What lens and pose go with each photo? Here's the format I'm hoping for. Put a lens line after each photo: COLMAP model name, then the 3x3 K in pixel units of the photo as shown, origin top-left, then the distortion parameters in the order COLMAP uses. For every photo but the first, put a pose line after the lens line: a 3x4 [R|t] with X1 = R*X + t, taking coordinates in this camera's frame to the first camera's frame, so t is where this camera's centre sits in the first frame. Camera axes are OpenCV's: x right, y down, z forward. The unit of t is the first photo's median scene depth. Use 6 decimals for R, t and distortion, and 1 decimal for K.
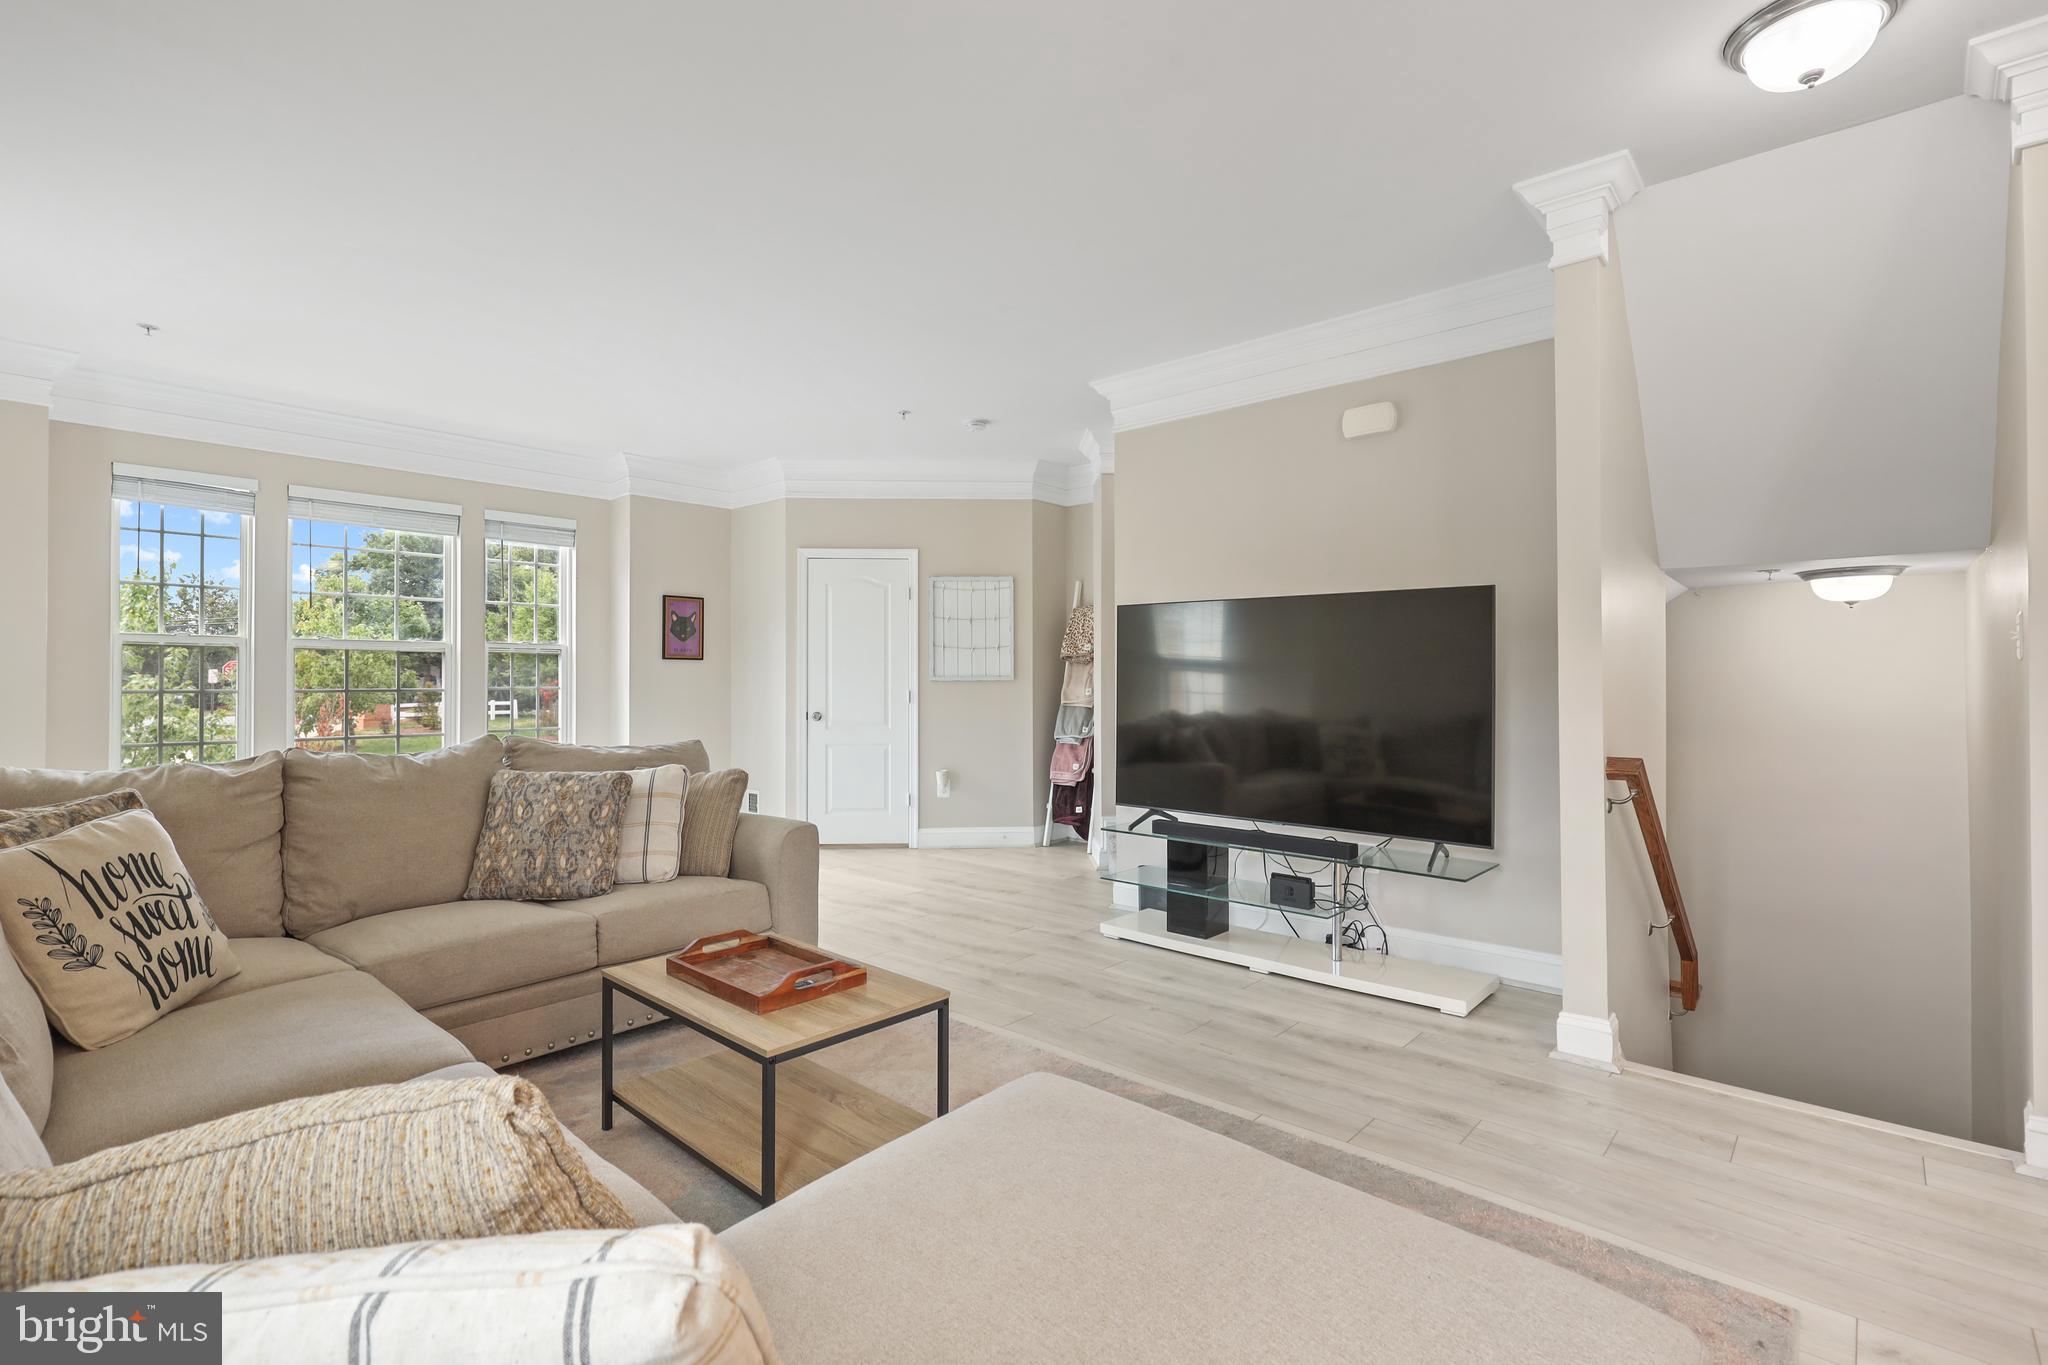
lens RADIAL K [[931.7, 0, 1031.0], [0, 931.7, 678.9], [0, 0, 1]] dist [-0.000722, 0.000066]
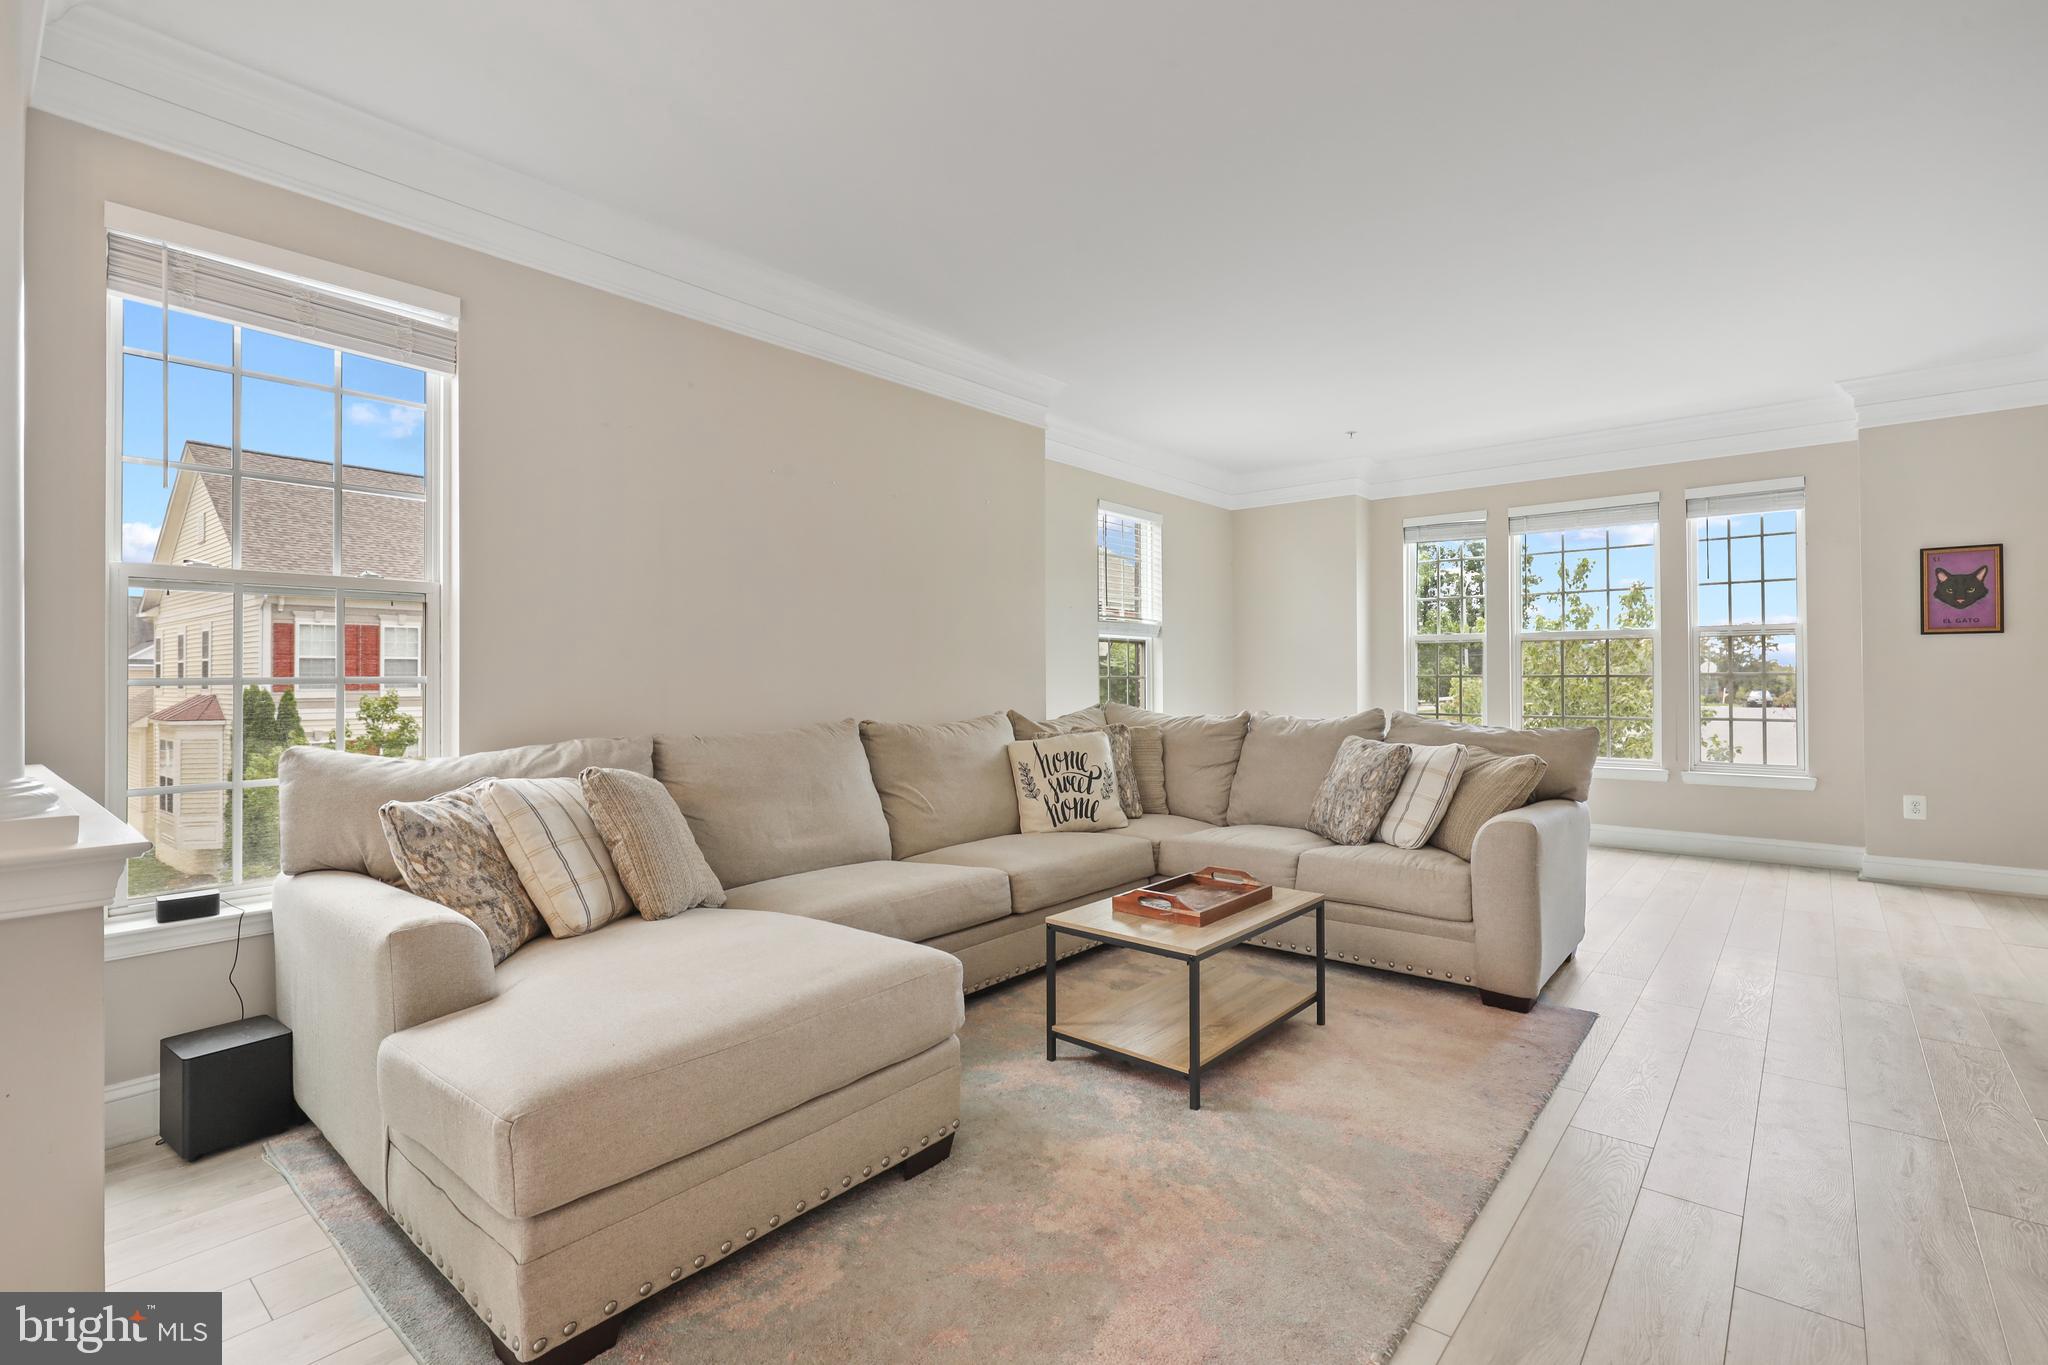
lens RADIAL K [[931.7, 0, 1031.0], [0, 931.7, 678.9], [0, 0, 1]] dist [-0.000722, 0.000066]
pose [[0.031627, -0.000537, -0.999500, 0.695265], [0.006639, 0.999978, -0.000327, 0.020490], [0.999478, -0.006626, 0.031630, 0.562231]]
